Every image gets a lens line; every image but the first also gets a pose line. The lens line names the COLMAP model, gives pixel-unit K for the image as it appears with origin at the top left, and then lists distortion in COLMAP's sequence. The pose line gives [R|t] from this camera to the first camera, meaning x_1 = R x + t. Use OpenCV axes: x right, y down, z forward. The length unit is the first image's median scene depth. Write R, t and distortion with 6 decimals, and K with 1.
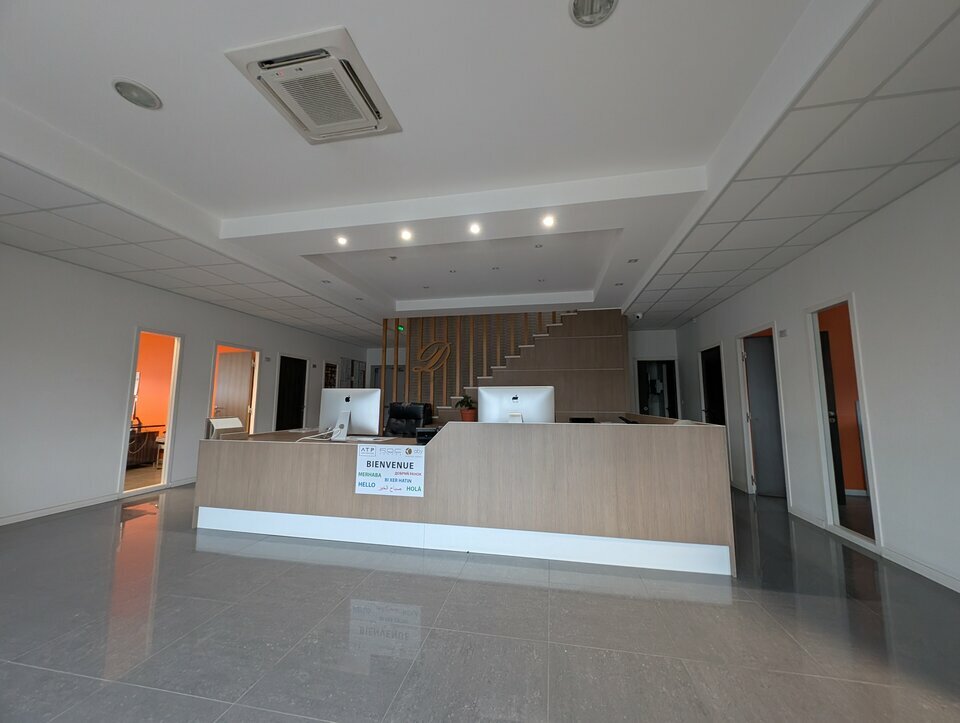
lens RADIAL K [[356.8, 0, 480.0], [0, 356.8, 361.5], [0, 0, 1]] dist [0.000216, -0.000545]
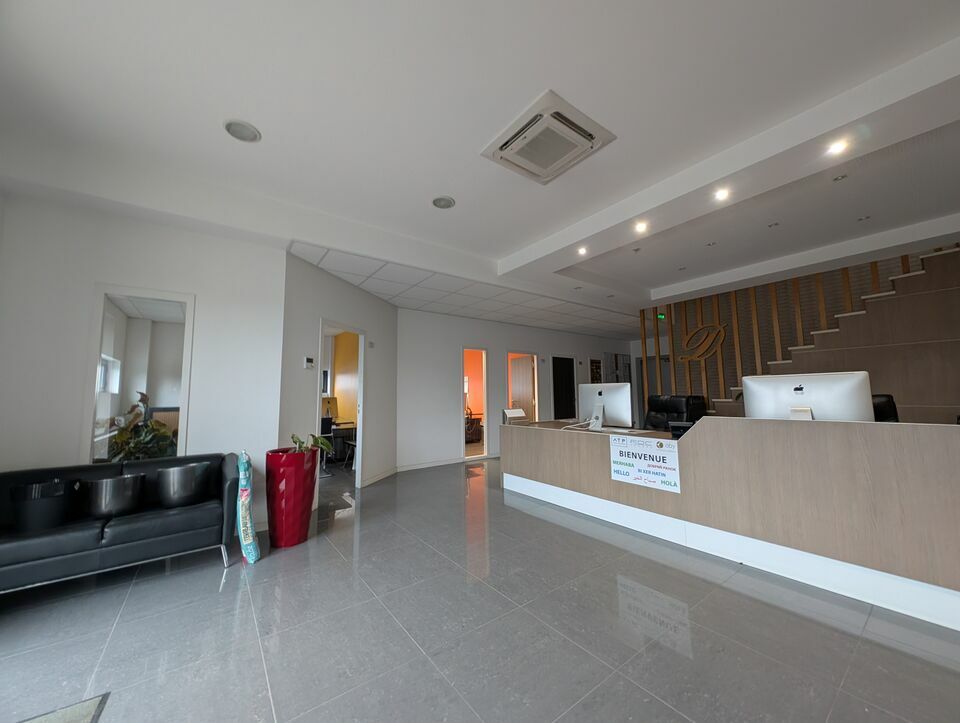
lens RADIAL K [[356.8, 0, 480.0], [0, 356.8, 361.5], [0, 0, 1]] dist [0.000216, -0.000545]
pose [[0.735986, -0.076726, -0.672635, 0.101543], [0.091405, 0.995721, -0.013565, -0.011181], [0.670798, -0.051499, 0.739850, -0.054975]]
